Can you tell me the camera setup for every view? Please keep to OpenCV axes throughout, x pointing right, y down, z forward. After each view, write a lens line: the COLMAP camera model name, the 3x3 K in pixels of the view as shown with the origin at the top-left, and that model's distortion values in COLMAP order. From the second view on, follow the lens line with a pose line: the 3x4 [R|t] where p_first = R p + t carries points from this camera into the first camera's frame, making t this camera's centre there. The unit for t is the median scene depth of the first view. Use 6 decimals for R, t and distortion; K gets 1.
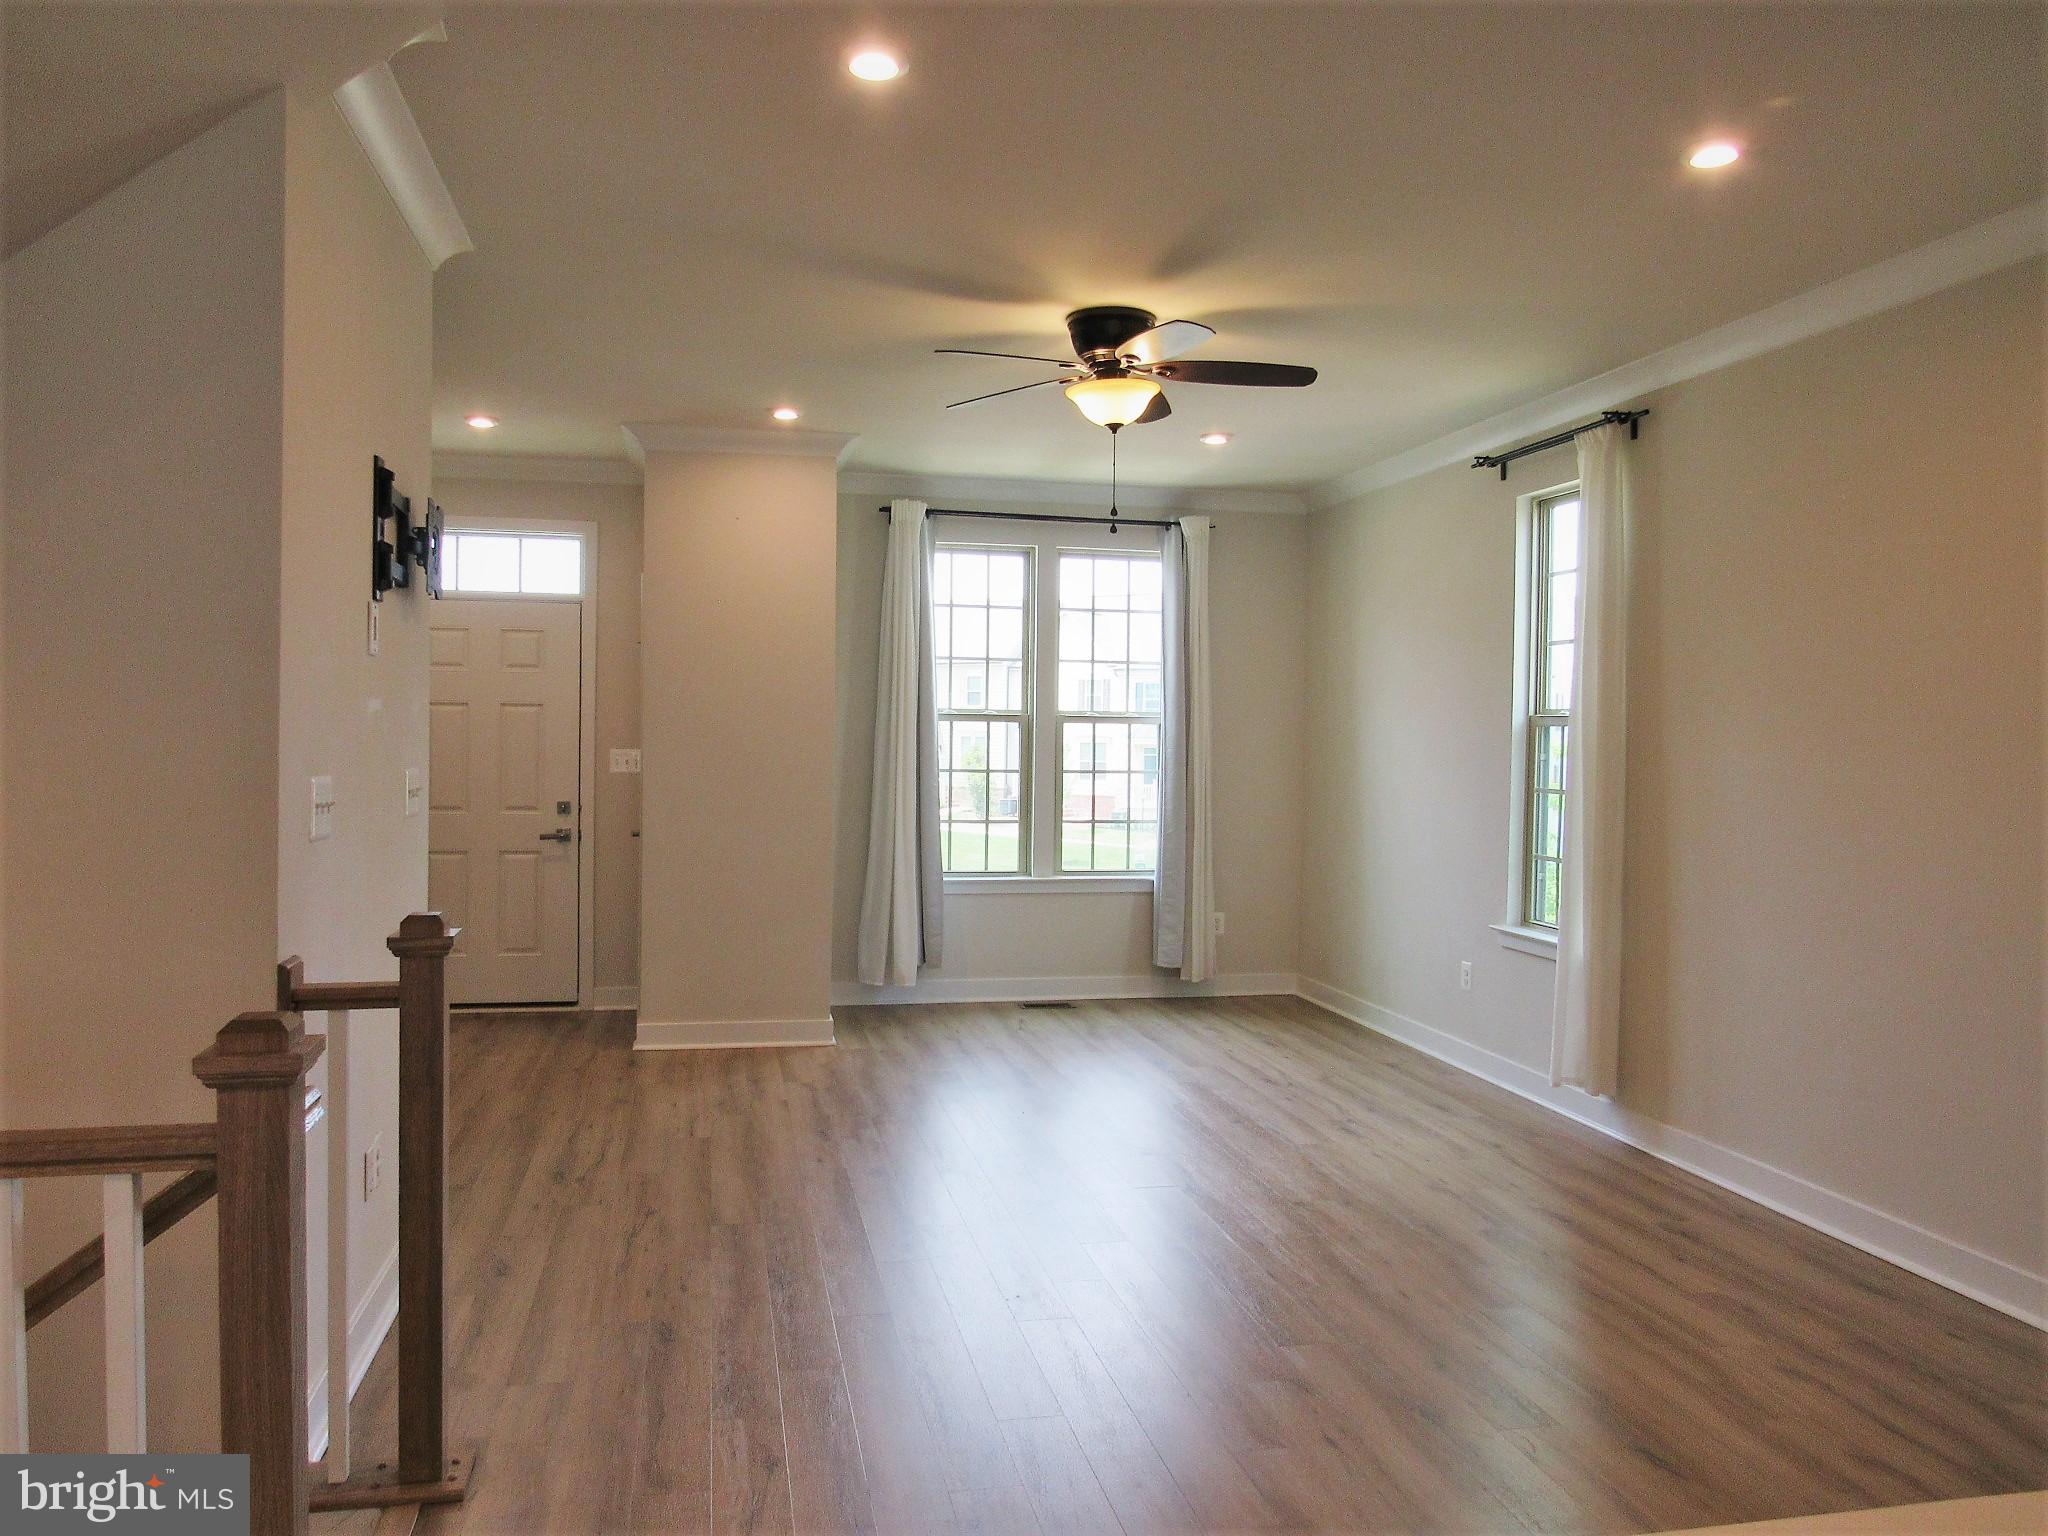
lens RADIAL K [[1466.8, 0, 1018.8], [0, 1466.8, 766.8], [0, 0, 1]] dist [-0.031972, 0.030071]
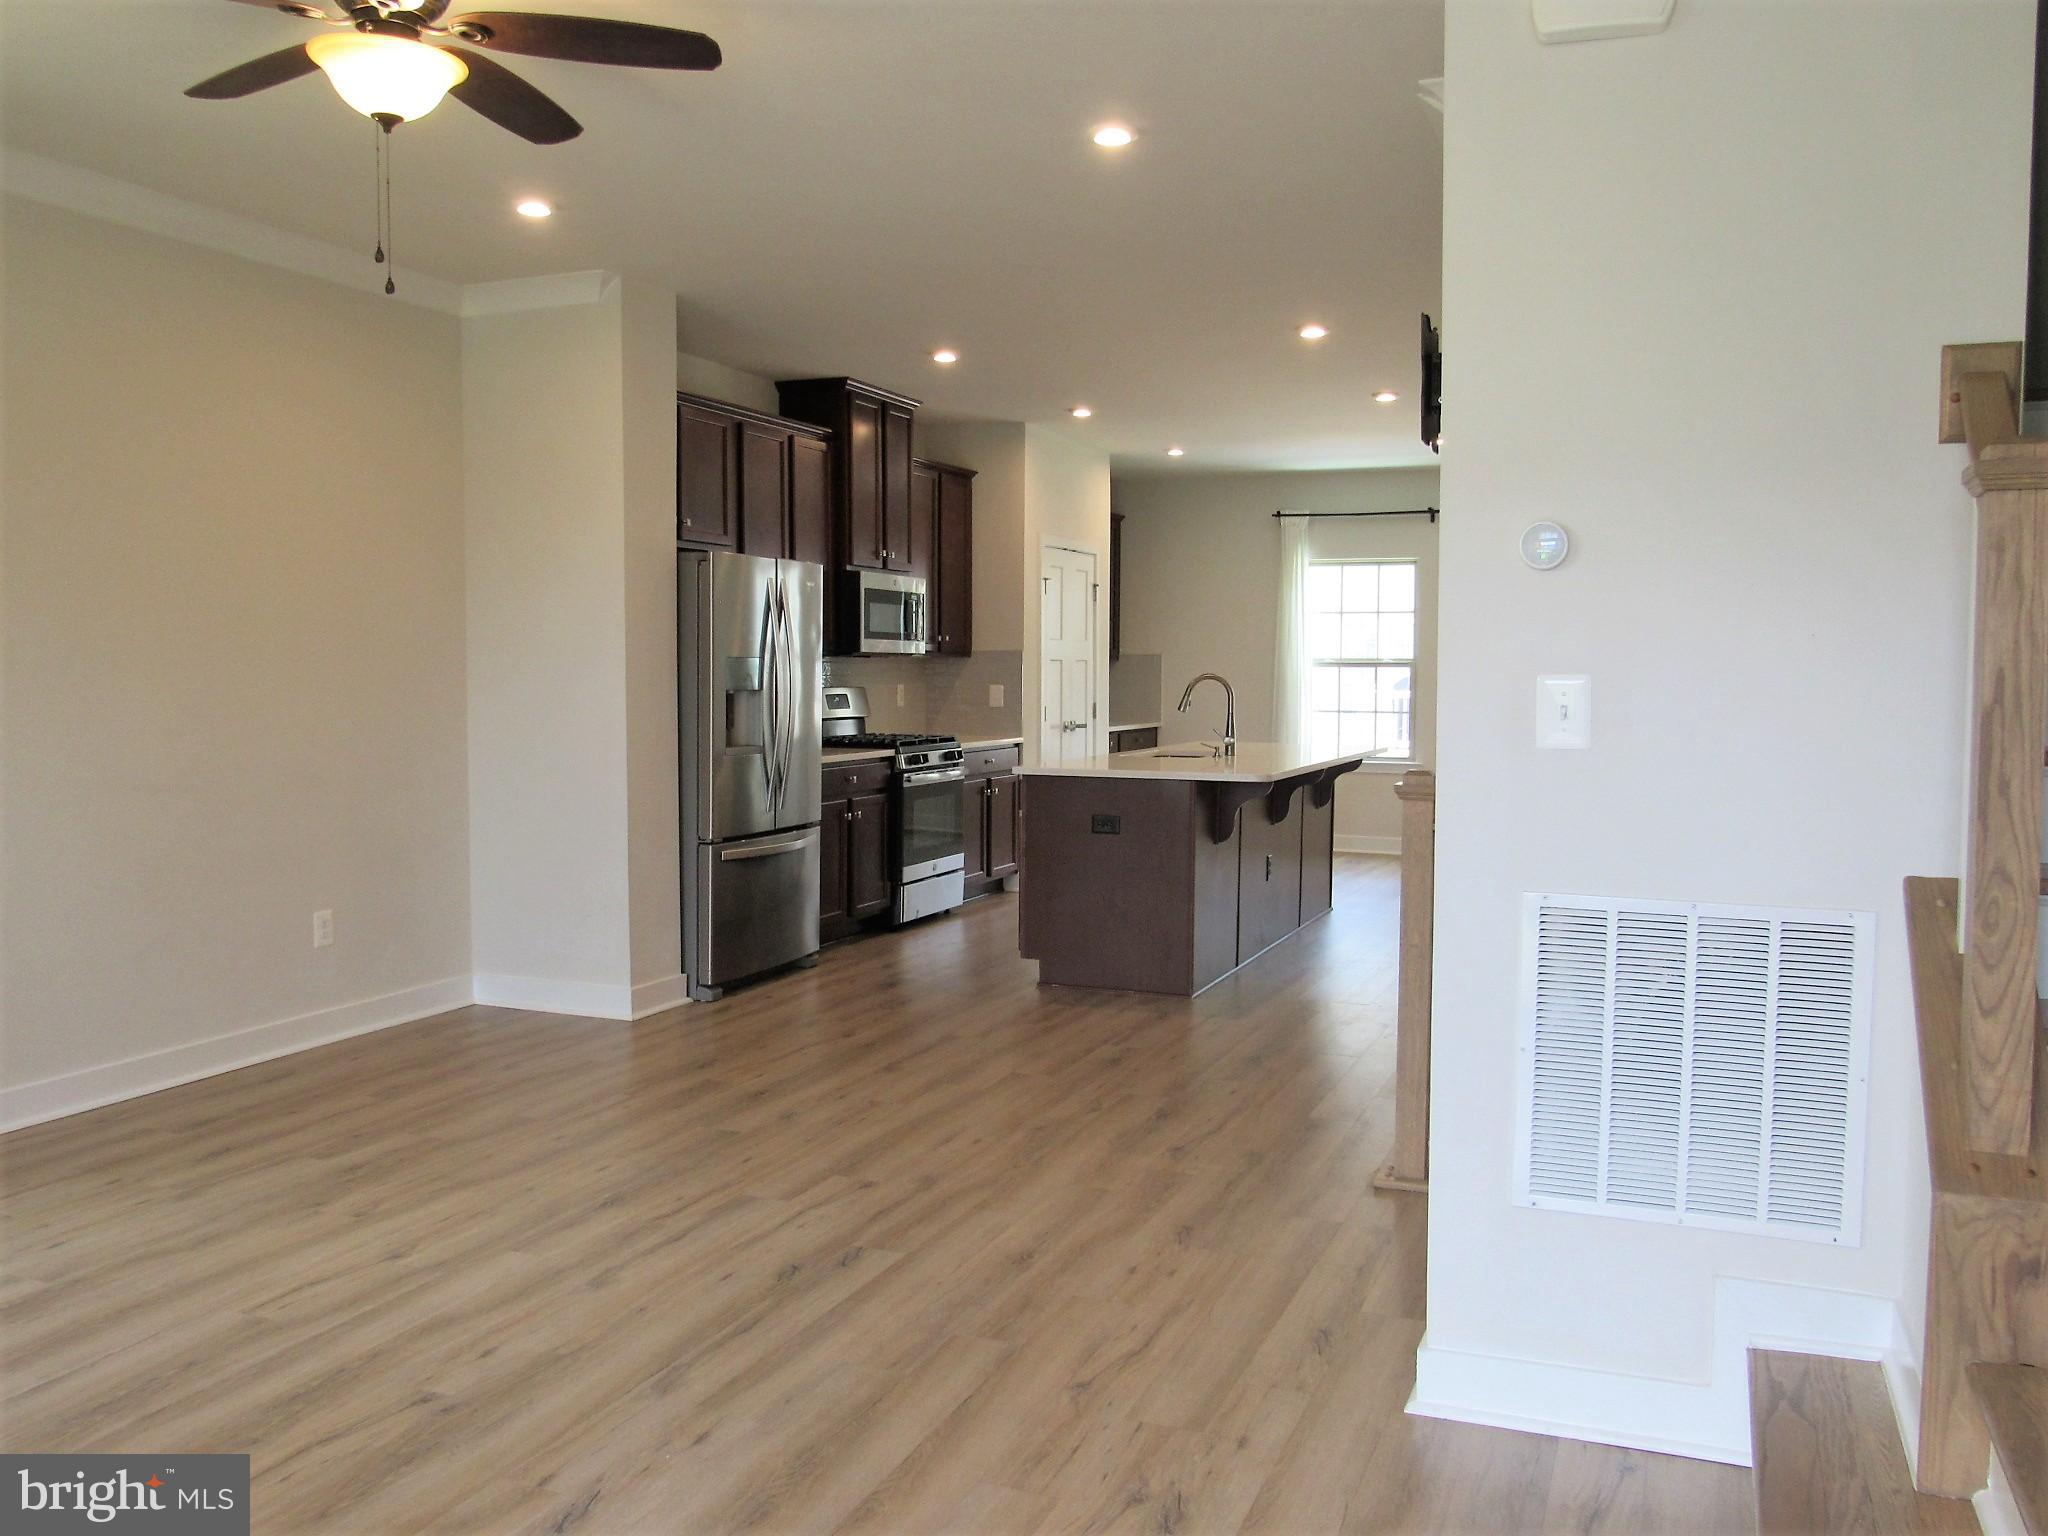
lens RADIAL K [[1677.0, 0, 1015.5], [0, 1677.0, 756.0], [0, 0, 1]] dist [0.003931, 0.002032]
pose [[-0.824178, -0.052754, 0.563868, -0.423736], [-0.007668, 0.996600, 0.082031, -0.017595], [-0.566279, 0.063284, -0.821781, 1.083433]]
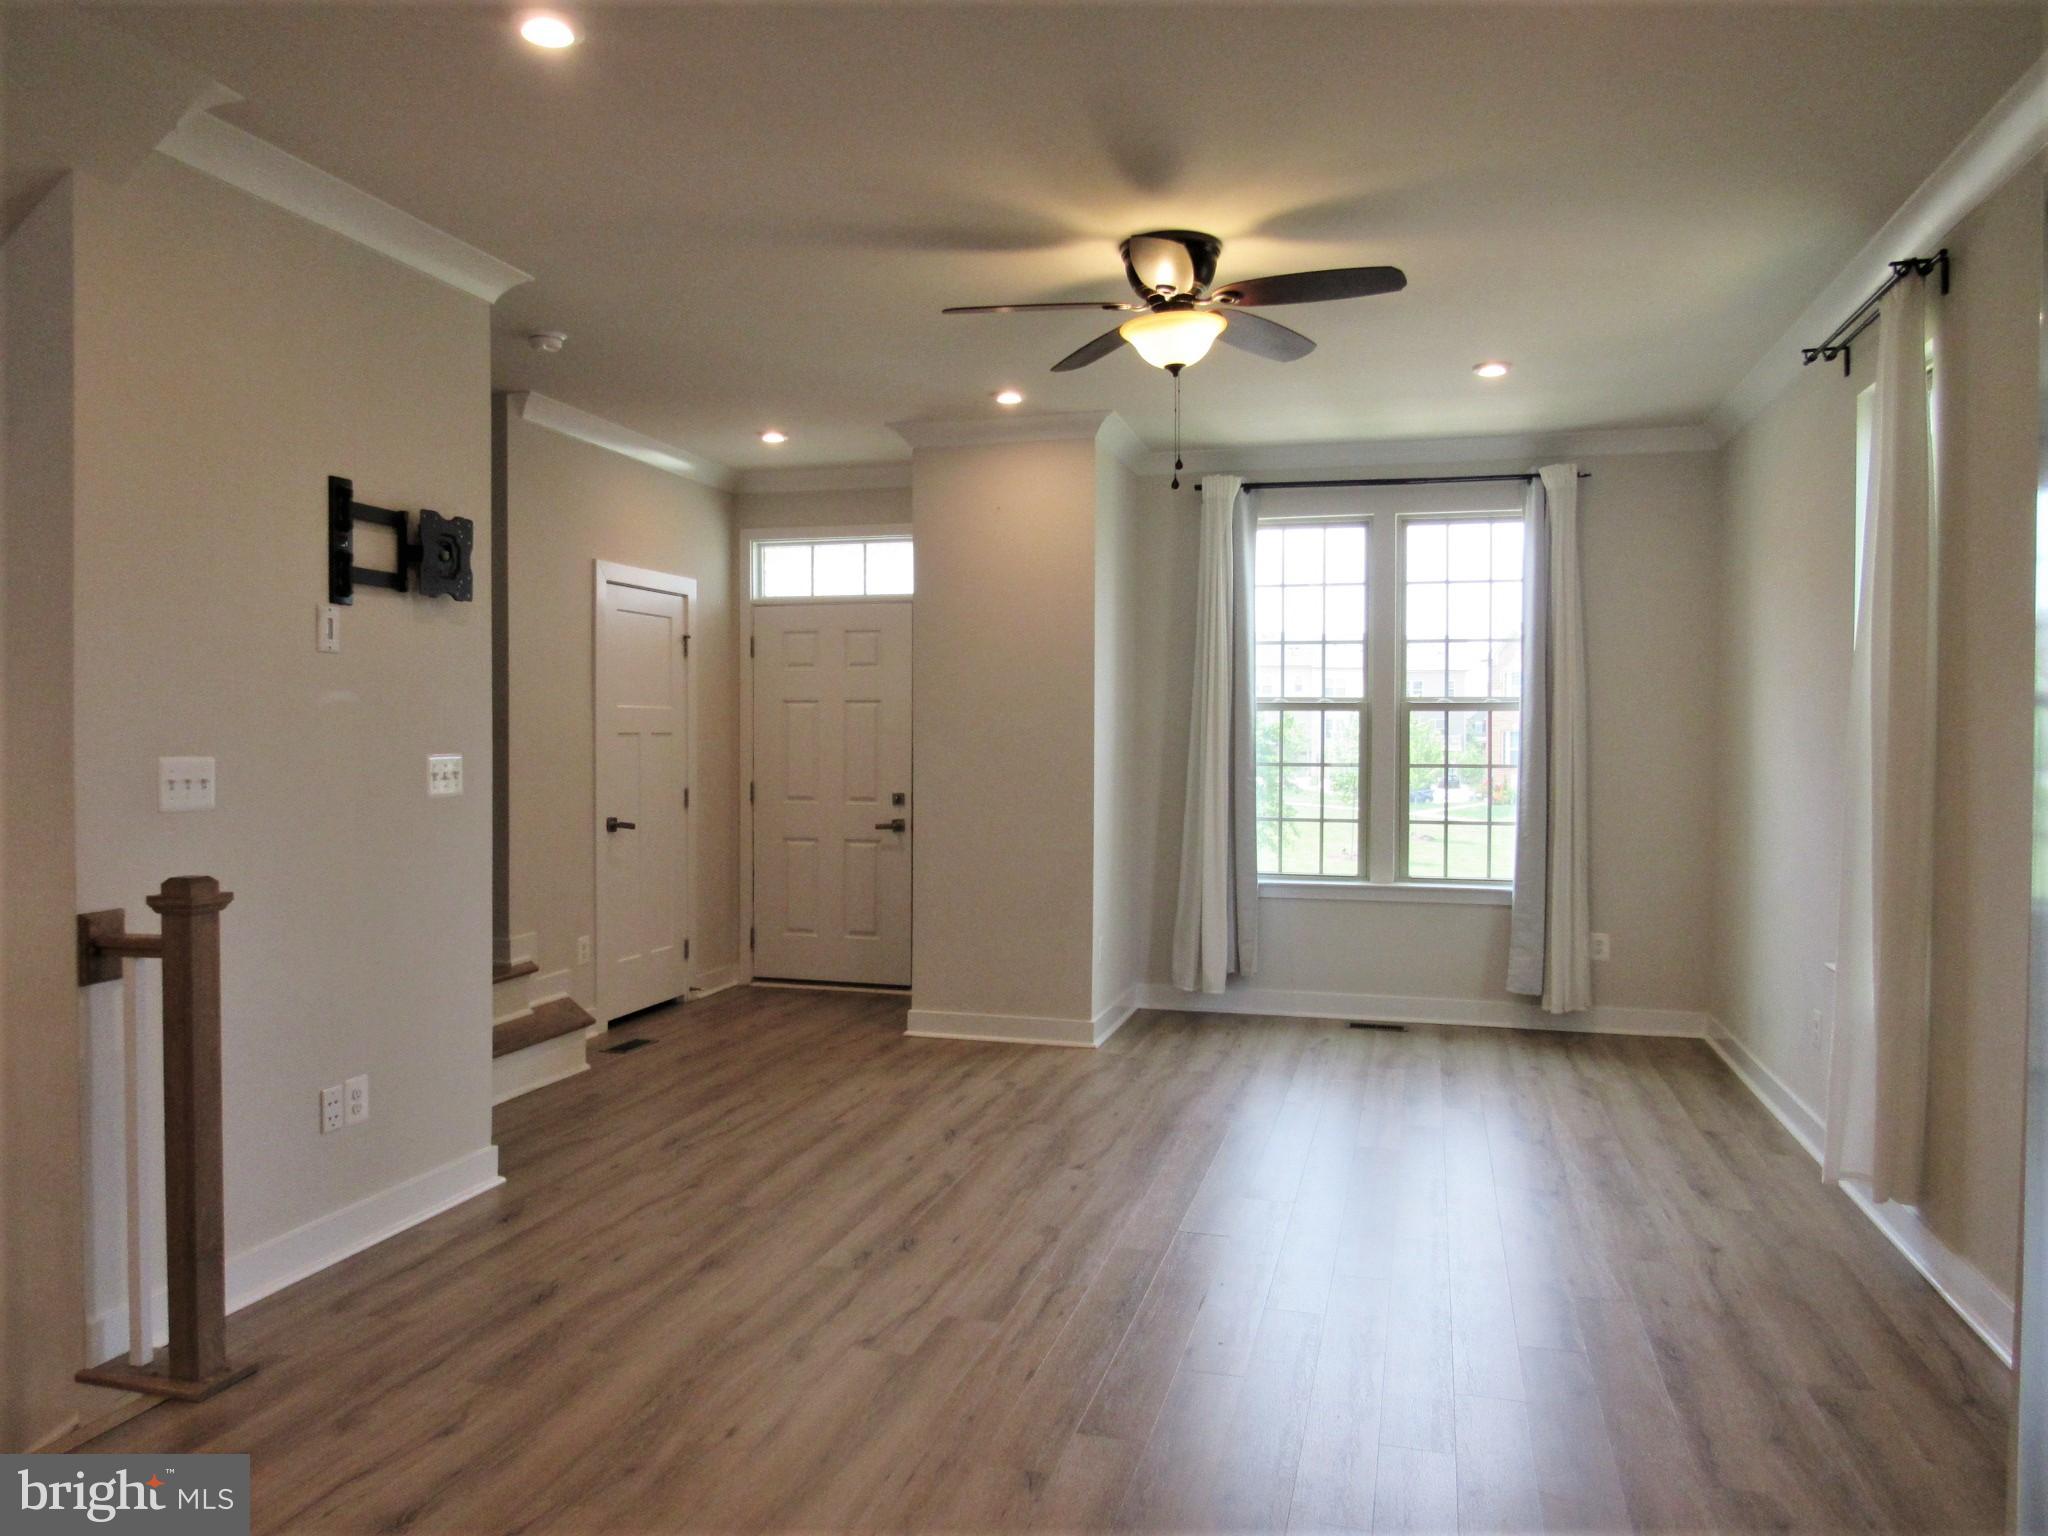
lens RADIAL K [[1466.8, 0, 1016.4], [0, 1466.8, 768.9], [0, 0, 1]] dist [-0.031972, 0.030071]
pose [[0.884732, 0.001641, -0.466097, 0.291754], [-0.001846, 0.999998, 0.000017, 0.007139], [0.466096, 0.000845, 0.884734, 0.130412]]
